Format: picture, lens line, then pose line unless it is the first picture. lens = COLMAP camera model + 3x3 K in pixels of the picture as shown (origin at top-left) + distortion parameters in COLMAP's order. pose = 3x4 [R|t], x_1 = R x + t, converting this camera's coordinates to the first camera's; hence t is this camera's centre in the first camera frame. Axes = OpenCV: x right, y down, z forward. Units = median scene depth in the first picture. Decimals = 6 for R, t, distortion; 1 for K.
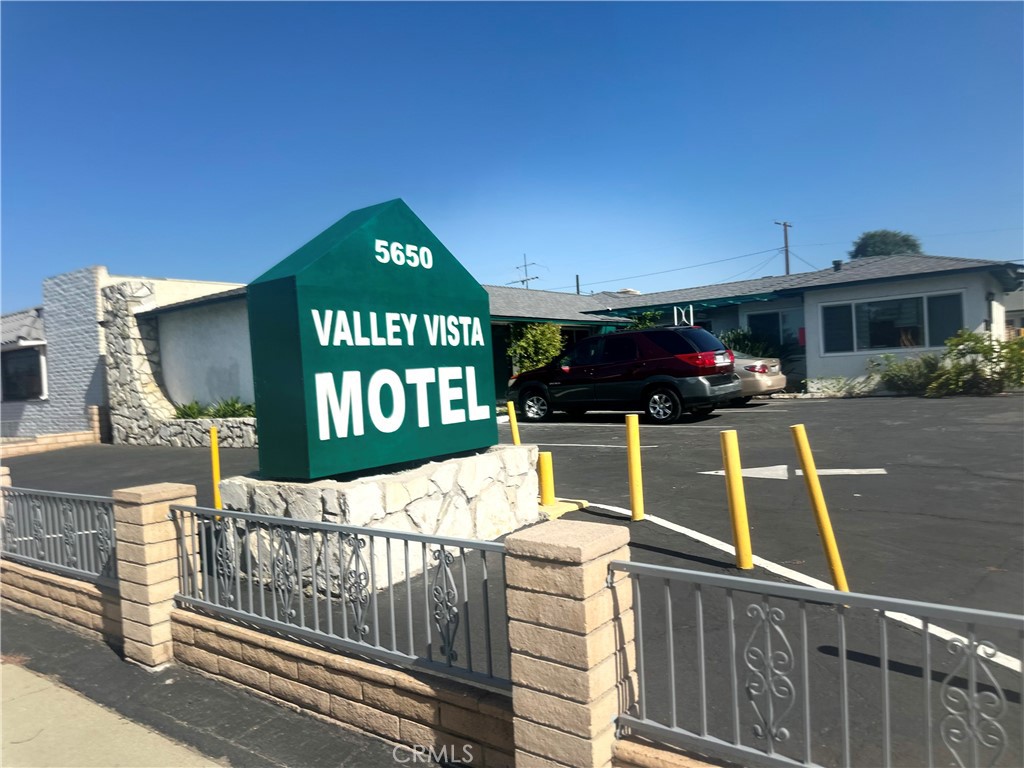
lens RADIAL K [[719.1, 0, 503.4], [0, 719.1, 405.9], [0, 0, 1]] dist [0.075726, -0.028620]
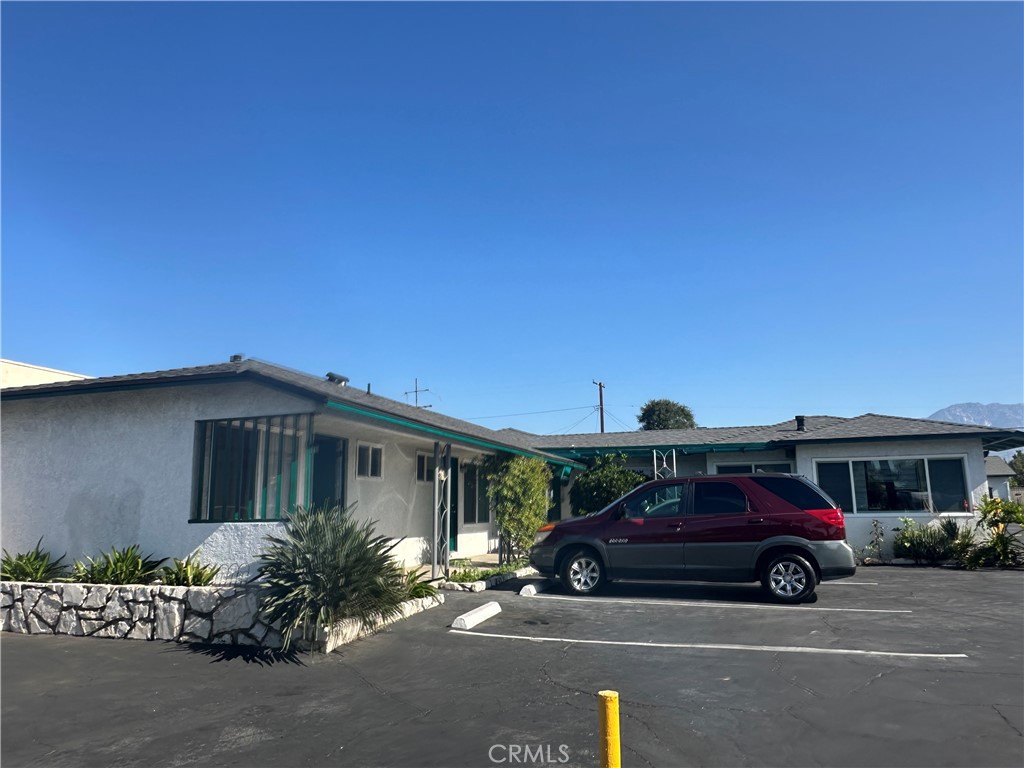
lens RADIAL K [[712.0, 0, 510.1], [0, 712.0, 389.4], [0, 0, 1]] dist [0.000672, -0.003365]
pose [[0.945931, 0.098769, 0.308964, -0.237629], [-0.028824, 0.974340, -0.223228, -0.014193], [-0.323084, 0.202252, 0.924506, 0.296553]]
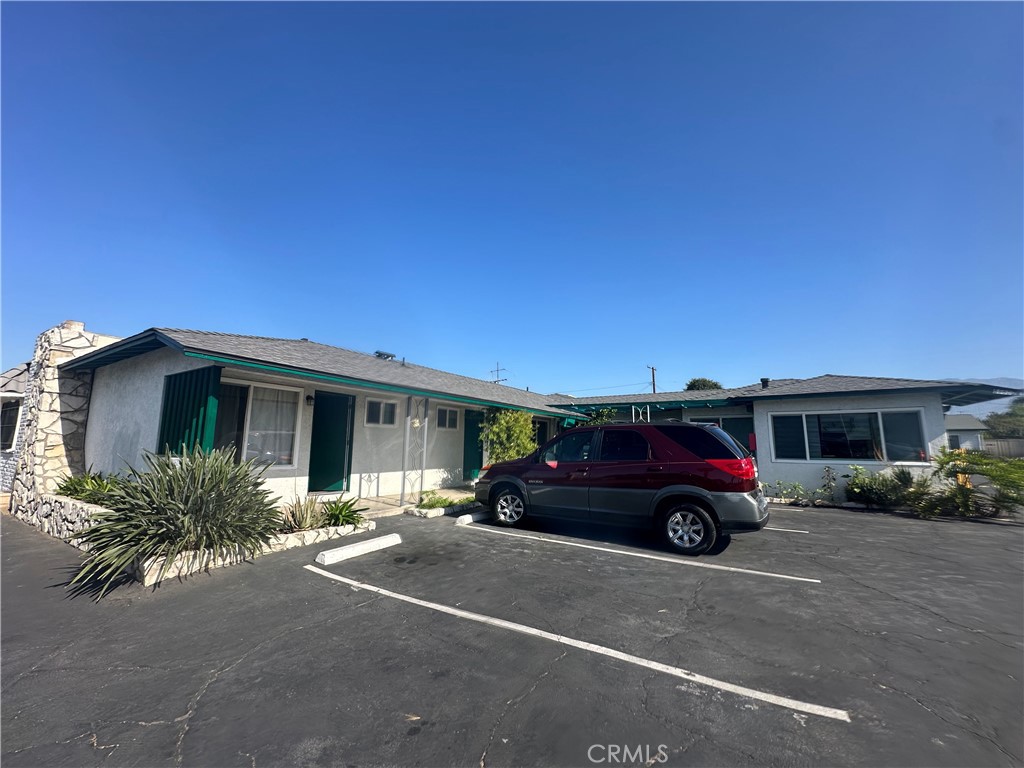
lens RADIAL K [[415.0, 0, 511.1], [0, 415.0, 384.1], [0, 0, 1]] dist [-0.006679, 0.001130]
pose [[0.994092, 0.078522, 0.074931, 0.000232], [-0.062566, 0.978697, -0.195547, -0.039833], [-0.088690, 0.189703, 0.977828, 0.459409]]
